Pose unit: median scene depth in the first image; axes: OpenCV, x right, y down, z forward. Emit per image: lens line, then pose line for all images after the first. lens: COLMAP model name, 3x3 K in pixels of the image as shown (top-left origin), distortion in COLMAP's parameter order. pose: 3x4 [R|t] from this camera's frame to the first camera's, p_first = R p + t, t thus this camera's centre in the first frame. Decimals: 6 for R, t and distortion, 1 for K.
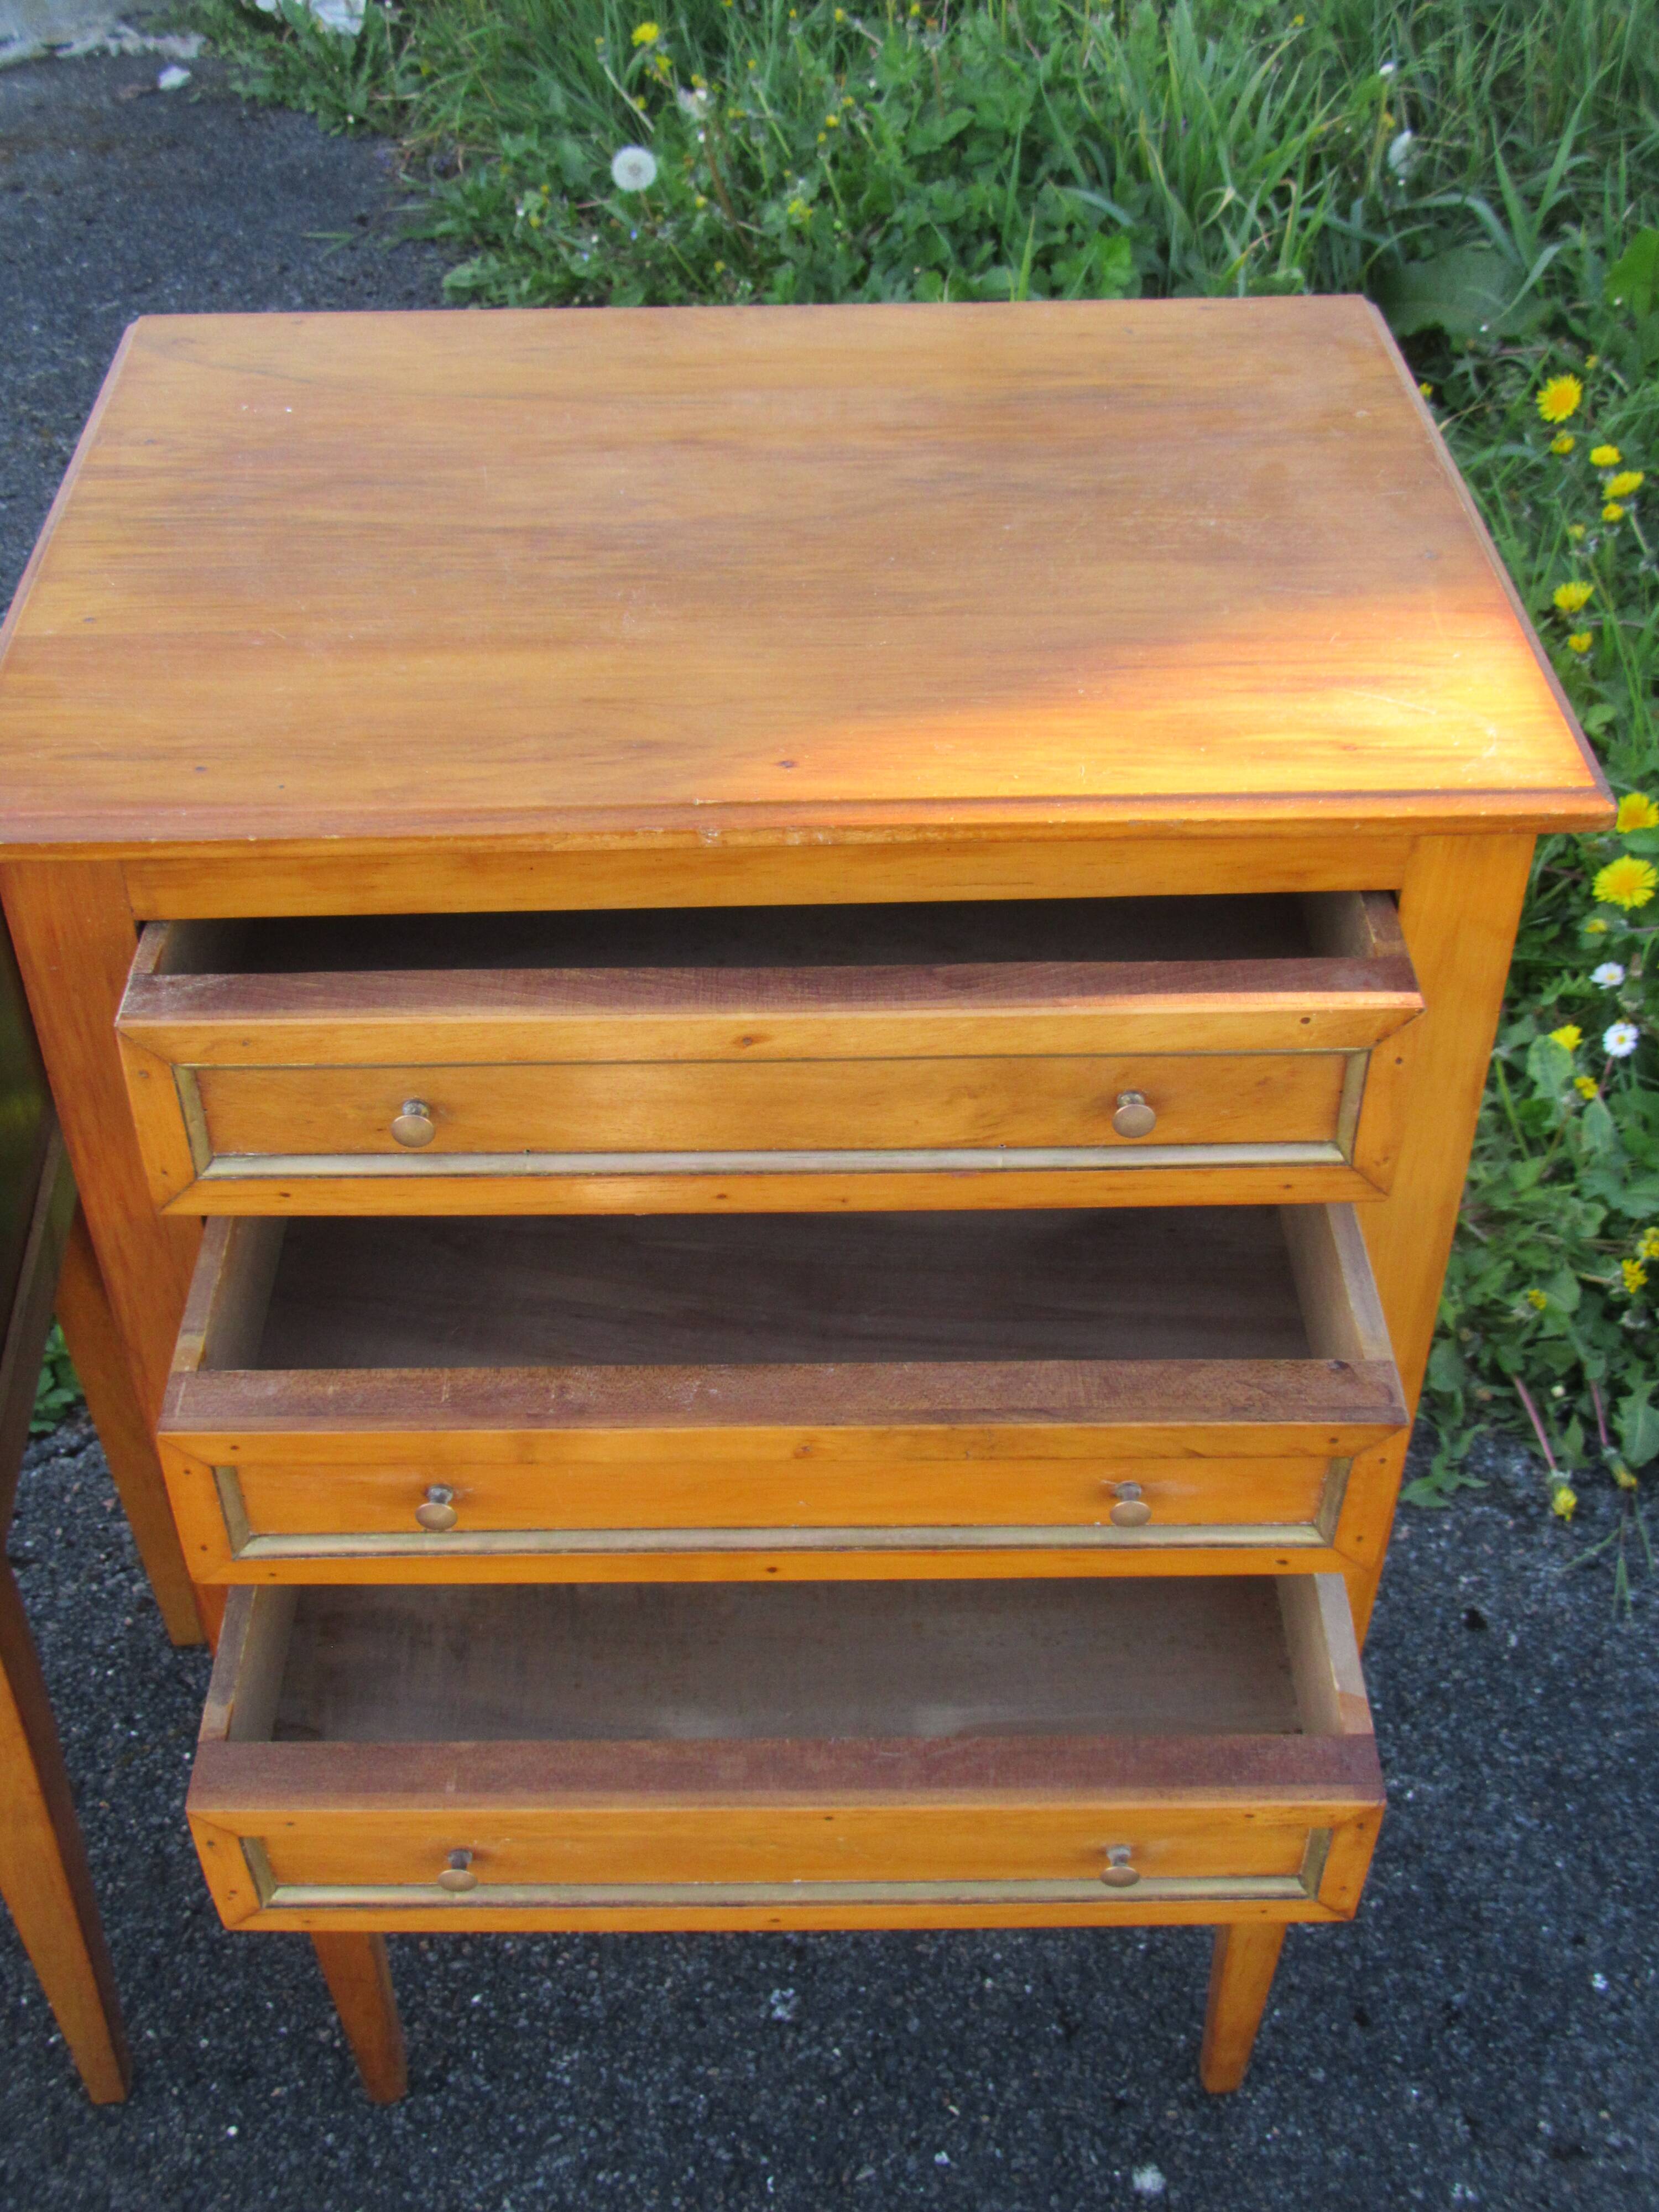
lens RADIAL K [[2509.4, 0, 829.5], [0, 2509.4, 1106.0], [0, 0, 1]] dist [-0.008027, 0.025211]
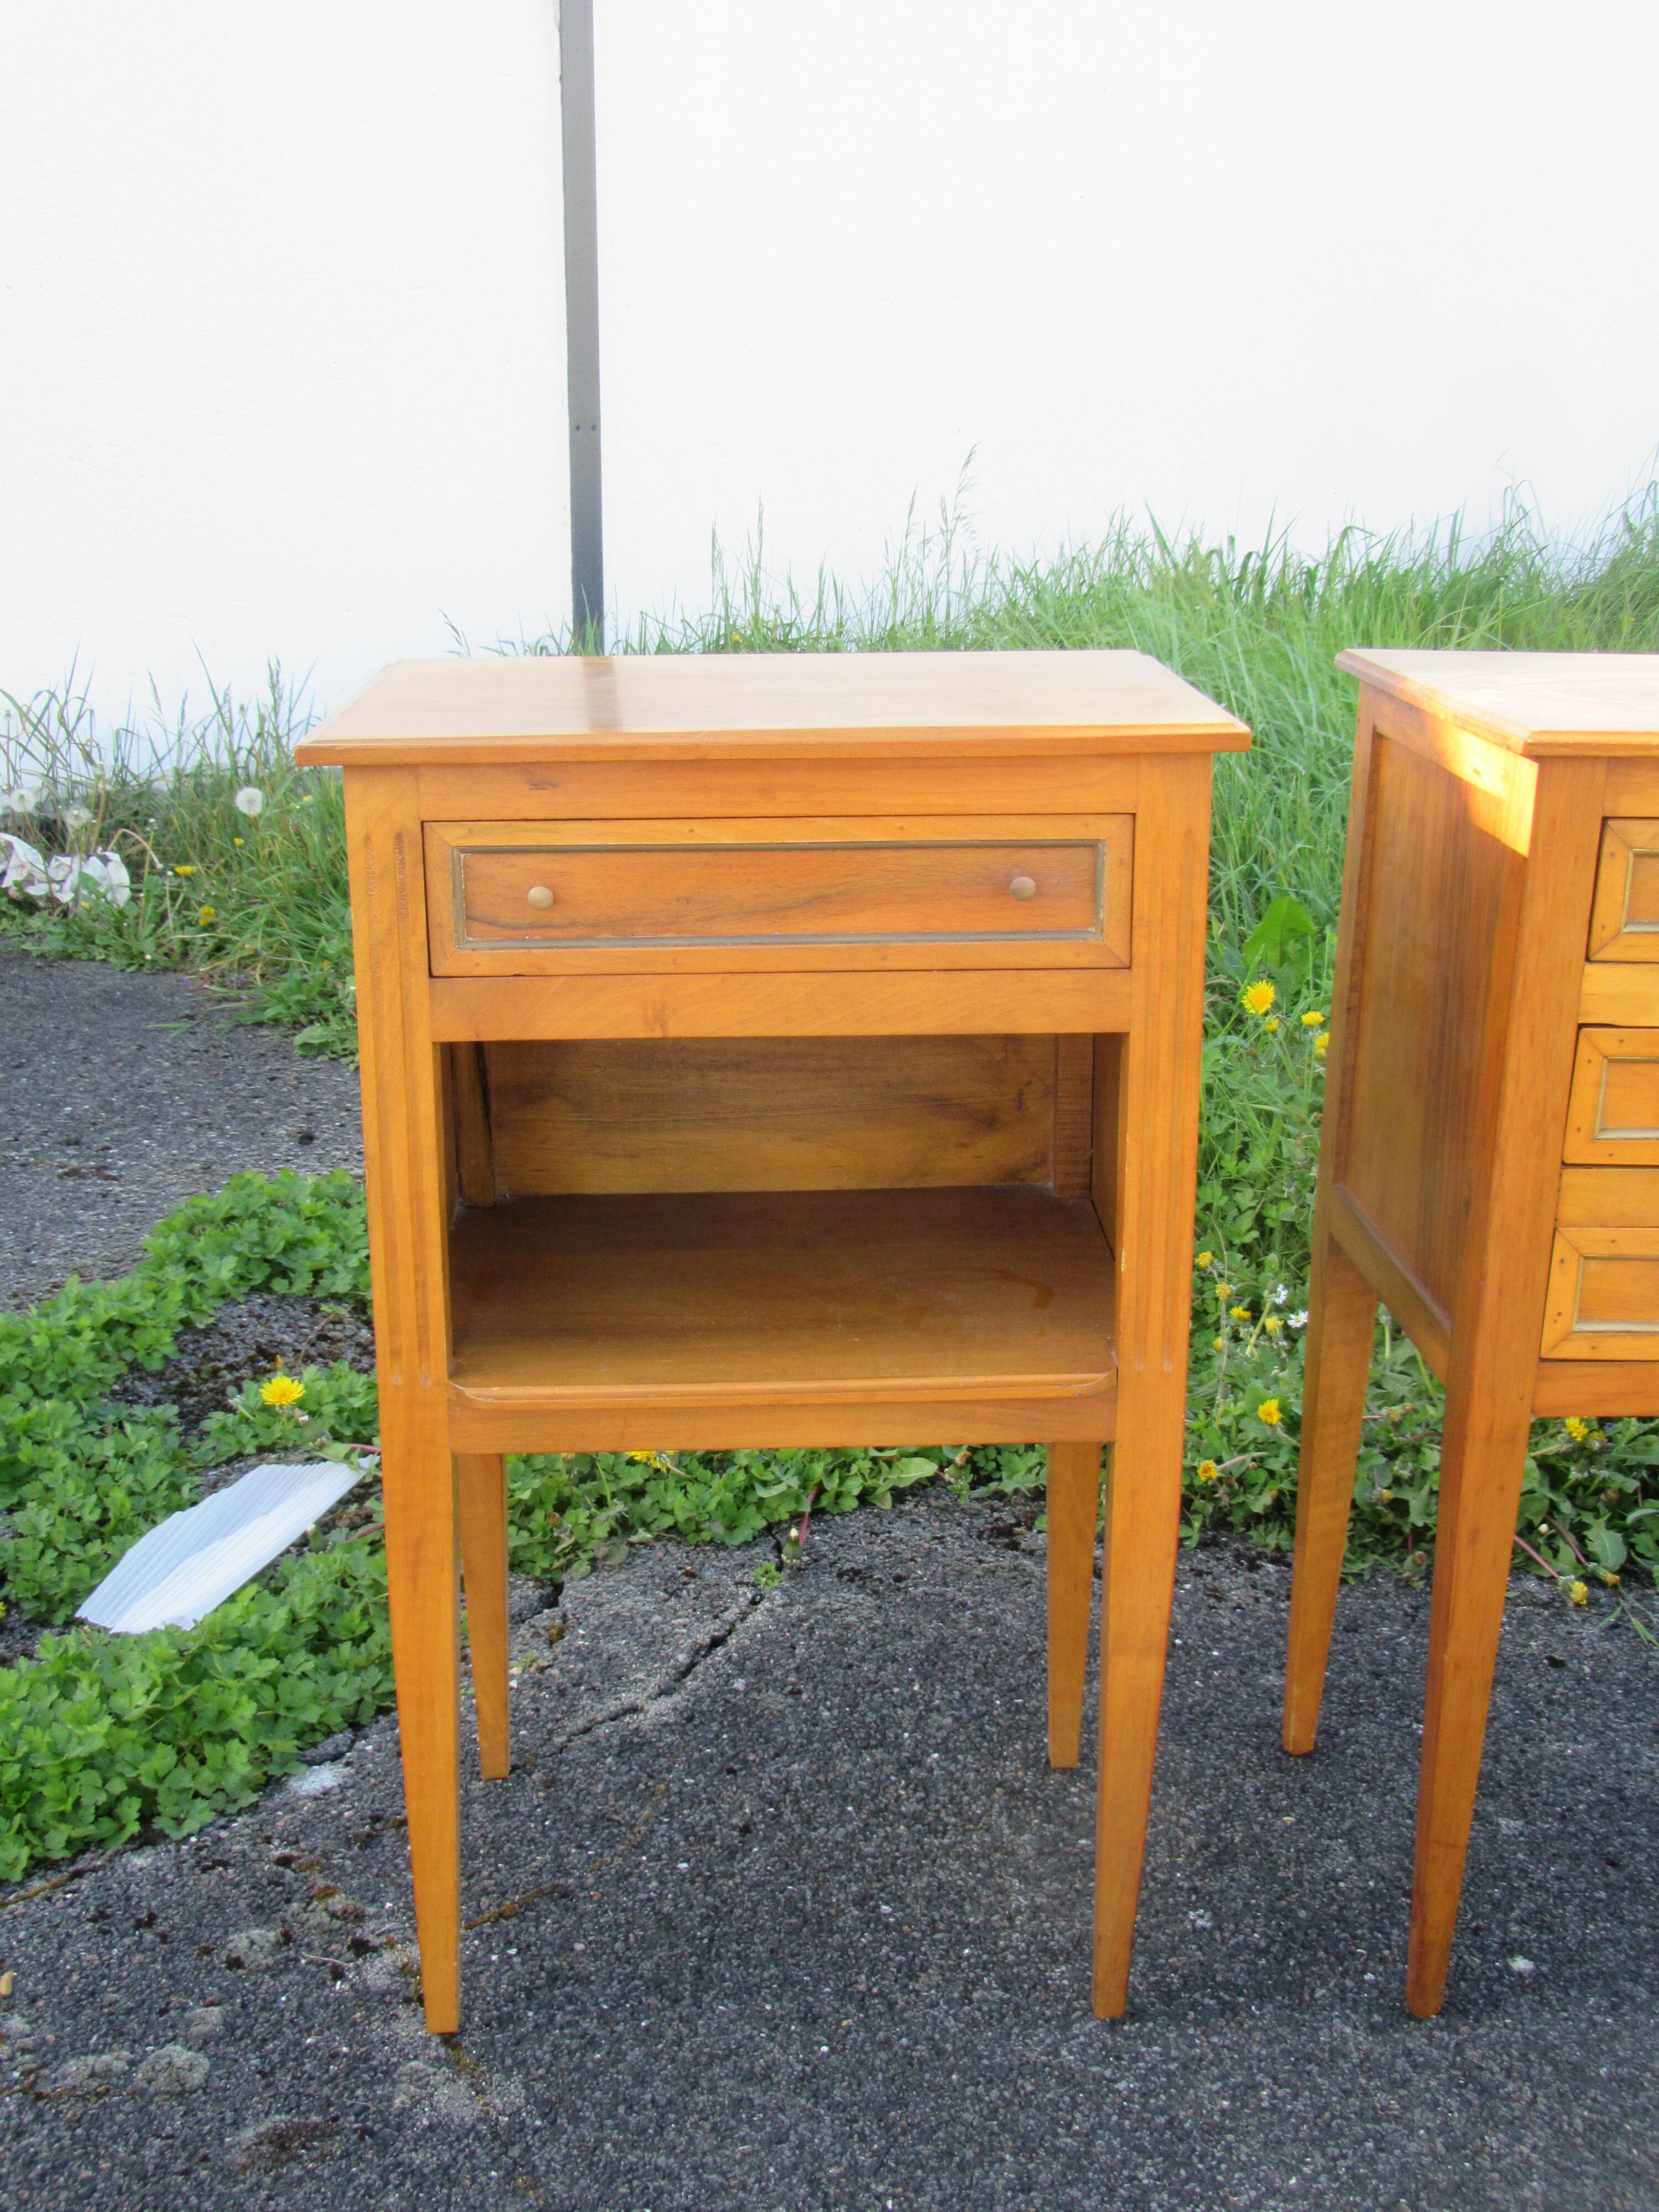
lens RADIAL K [[2507.2, 0, 835.8], [0, 2507.2, 1114.2], [0, 0, 1]] dist [0.029555, -0.048781]
pose [[0.964214, -0.057724, 0.258763, -0.501132], [0.154300, 0.915864, -0.370655, 0.430160], [-0.215596, 0.397318, 0.891996, -0.249217]]
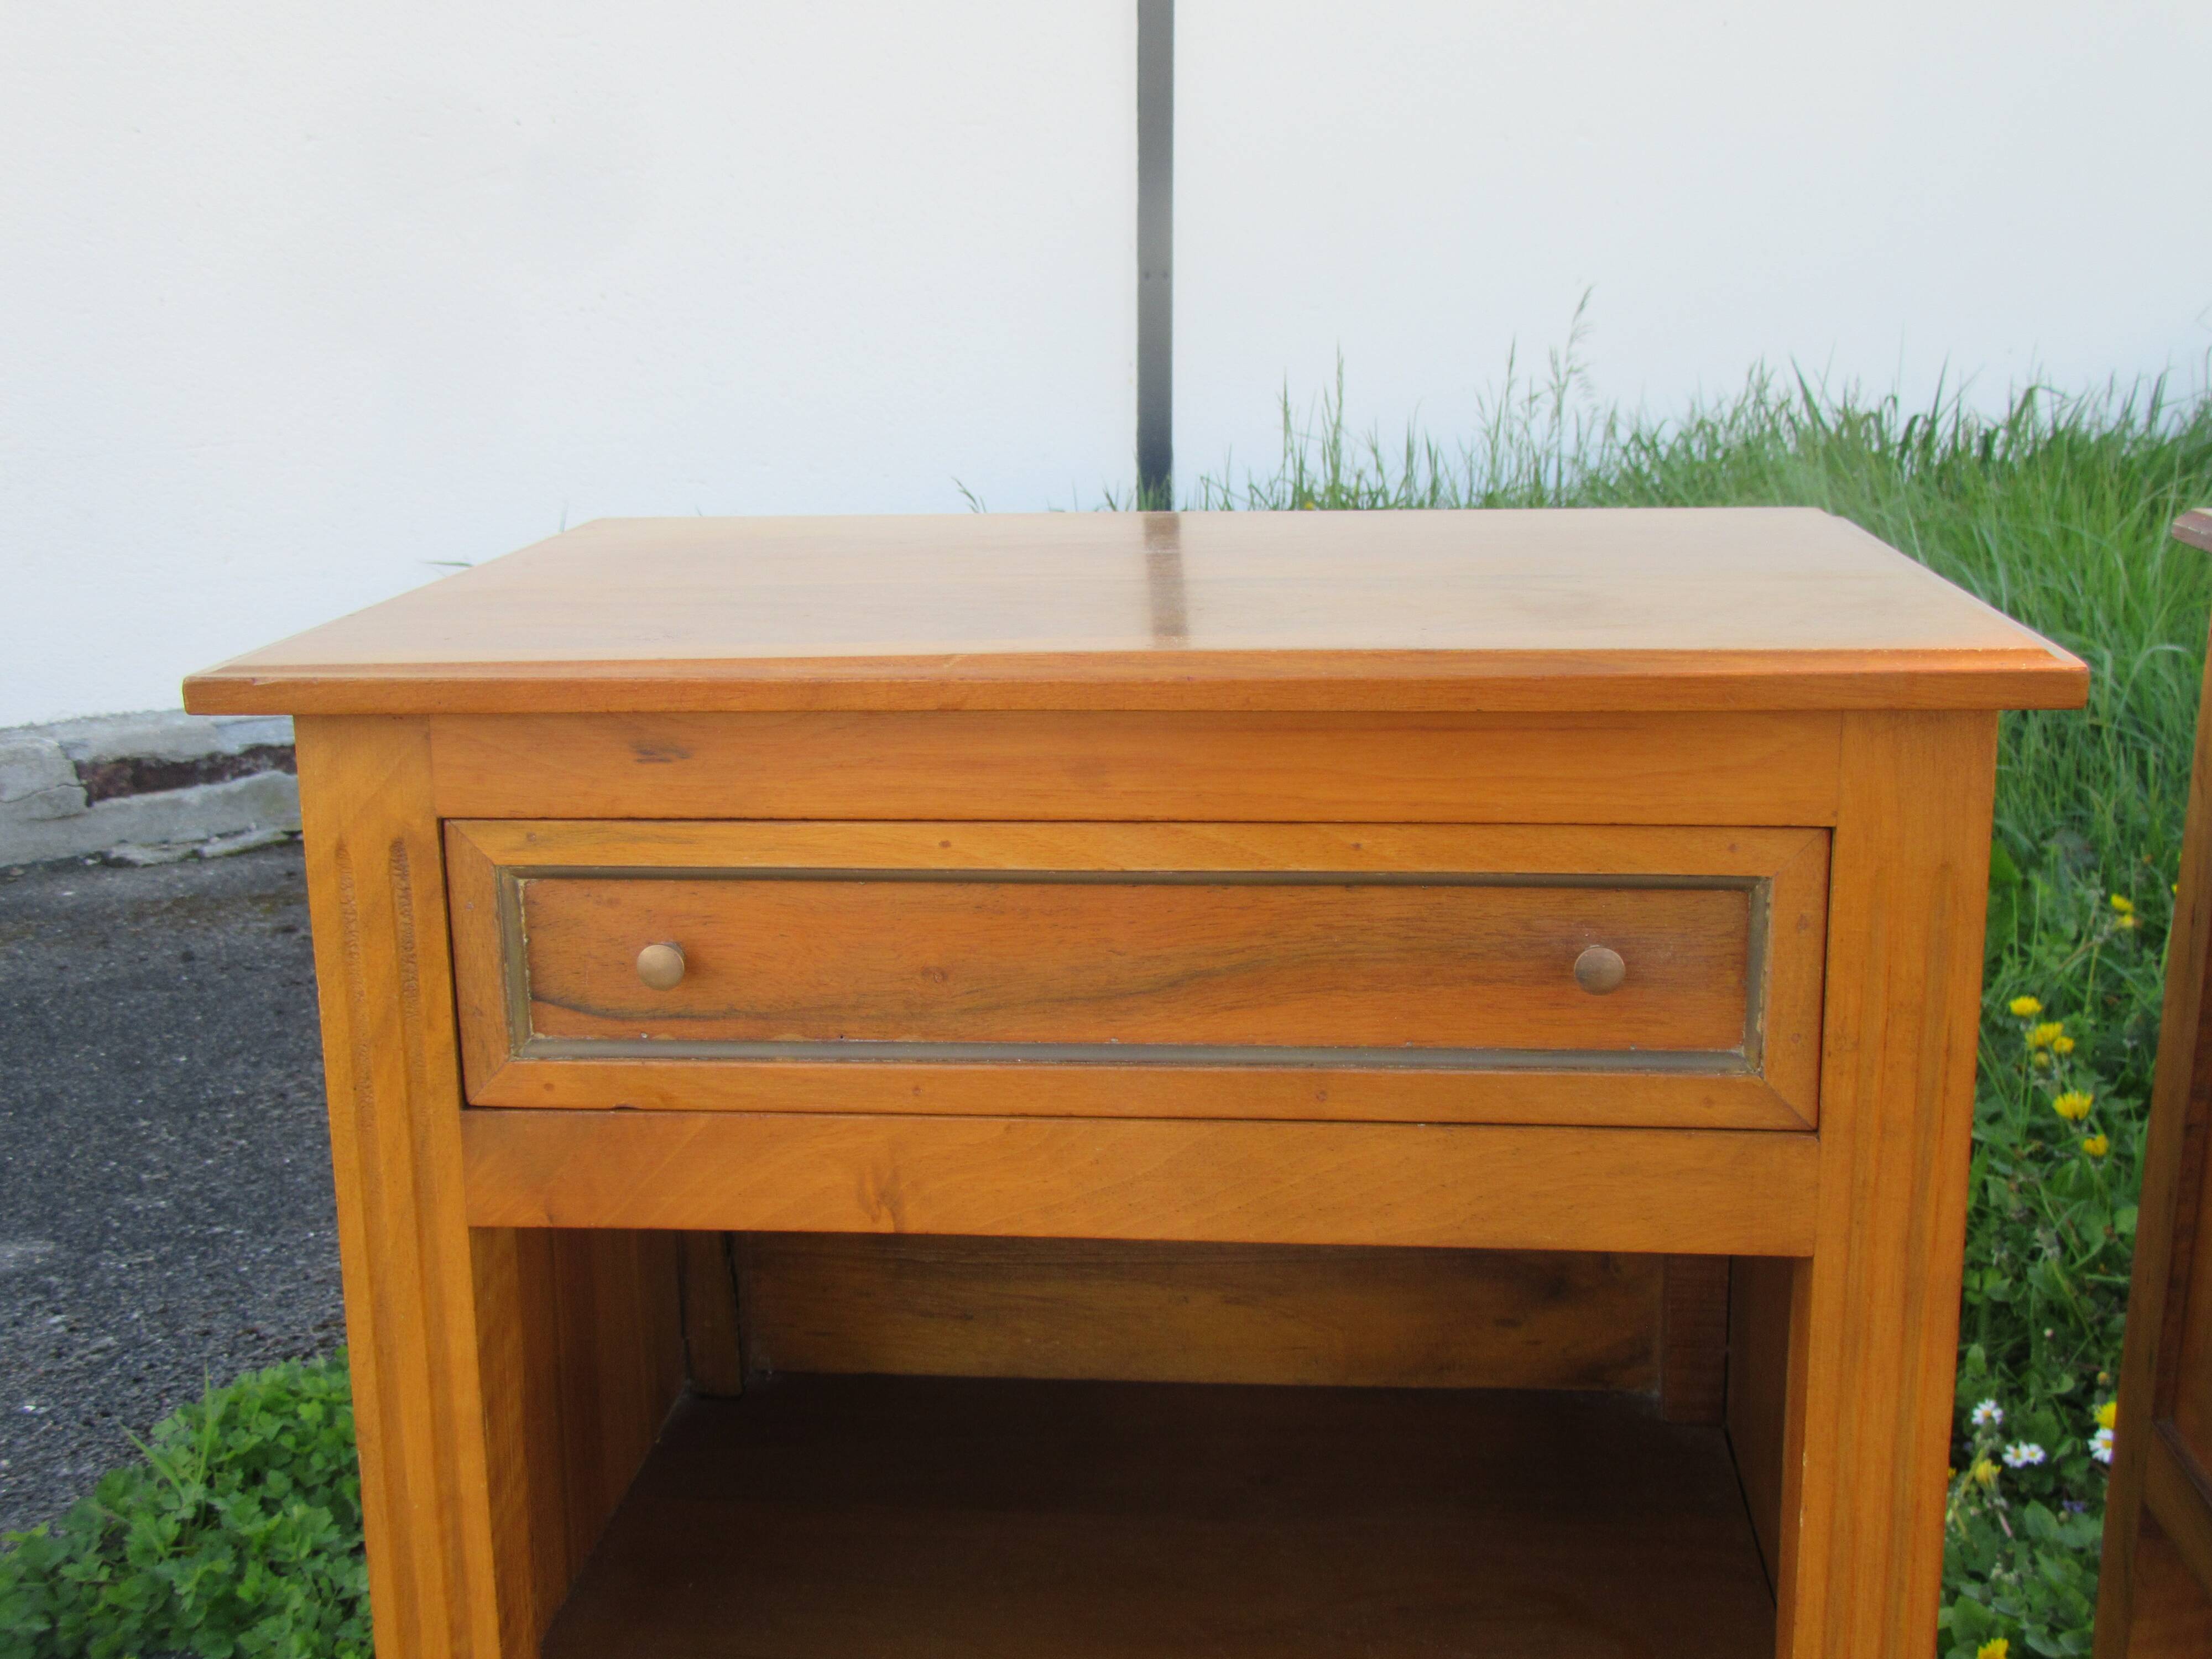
lens RADIAL K [[2522.9, 0, 1108.6], [0, 2522.9, 853.6], [0, 0, 1]] dist [0.001906, 0.011832]
pose [[0.991474, -0.024379, 0.128004, -0.323485], [0.078283, 0.896749, -0.435561, 0.175526], [-0.104169, 0.441868, 0.891012, 0.148374]]
